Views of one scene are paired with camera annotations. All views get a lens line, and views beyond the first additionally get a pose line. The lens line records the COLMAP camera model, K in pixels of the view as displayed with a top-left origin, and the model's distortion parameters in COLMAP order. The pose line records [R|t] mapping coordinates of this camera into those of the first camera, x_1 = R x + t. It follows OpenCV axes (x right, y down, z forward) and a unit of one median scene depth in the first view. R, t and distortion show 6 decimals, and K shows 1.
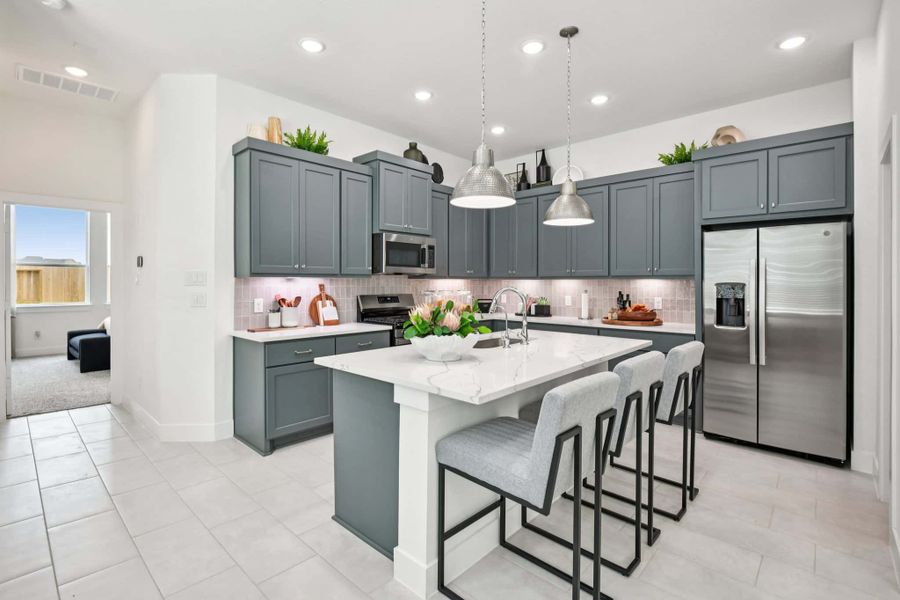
lens RADIAL K [[419.4, 0, 445.3], [0, 419.4, 280.3], [0, 0, 1]] dist [-0.001867, -0.000418]
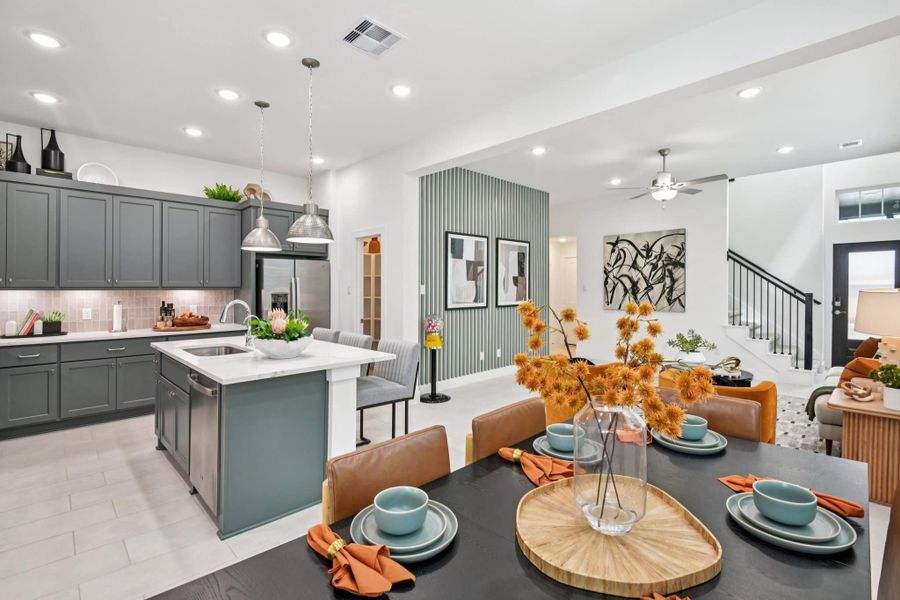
lens RADIAL K [[419.4, 0, 445.3], [0, 419.4, 280.3], [0, 0, 1]] dist [-0.001867, -0.000418]
pose [[0.051217, 0.014651, 0.998580, -0.720555], [-0.003493, 0.999889, -0.014491, -0.015518], [-0.998681, -0.002746, 0.051263, 0.254428]]
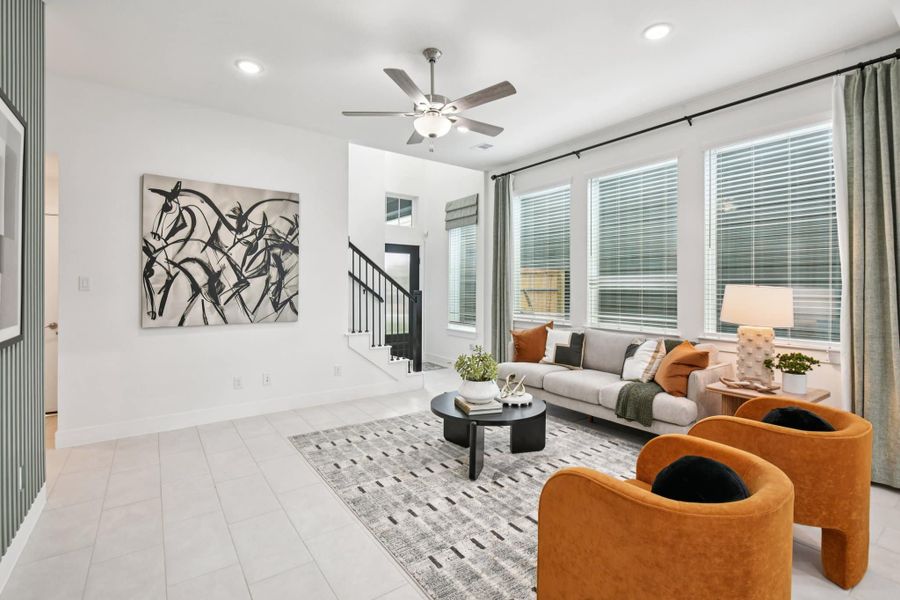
lens RADIAL K [[414.0, 0, 446.1], [0, 414.0, 292.7], [0, 0, 1]] dist [-0.003004, -0.001054]
pose [[-0.981414, -0.006861, 0.191782, 0.437087], [-0.005192, 0.999944, 0.009201, -0.002296], [-0.191834, 0.008034, -0.981394, 0.382970]]
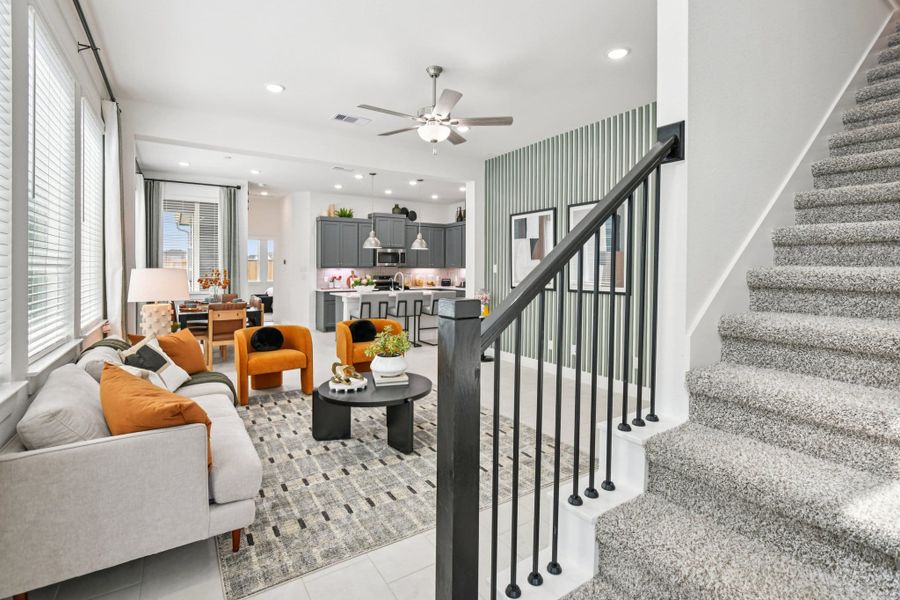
lens RADIAL K [[429.4, 0, 450.6], [0, 429.4, 267.3], [0, 0, 1]] dist [-0.002656, -0.000767]
pose [[0.967883, -0.002495, -0.251389, 0.875835], [0.003205, 0.999992, 0.002414, -0.015696], [0.251381, -0.003142, 0.967883, -1.236560]]
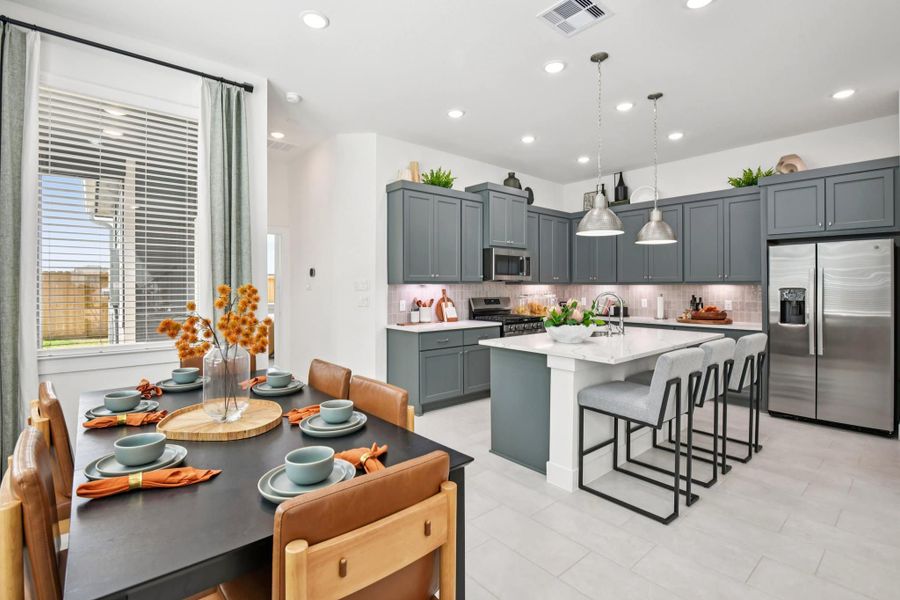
lens RADIAL K [[419.8, 0, 446.1], [0, 419.8, 282.6], [0, 0, 1]] dist [-0.004028, -0.000457]
pose [[0.992992, -0.002931, -0.118144, -0.144858], [0.002517, 0.999990, -0.003657, -0.006672], [0.118154, 0.003334, 0.992990, -0.270943]]
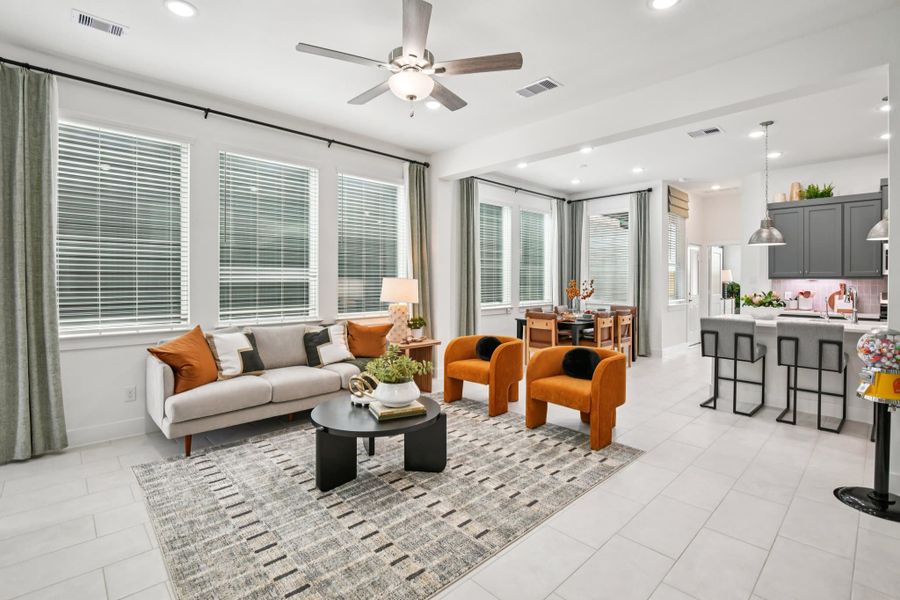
lens RADIAL K [[422.7, 0, 449.4], [0, 422.7, 282.0], [0, 0, 1]] dist [-0.005418, -0.000853]
pose [[-0.052961, 0.002314, -0.998594, 1.257937], [0.003015, 0.999993, 0.002158, -0.003606], [0.998592, -0.002896, -0.052967, -0.269123]]
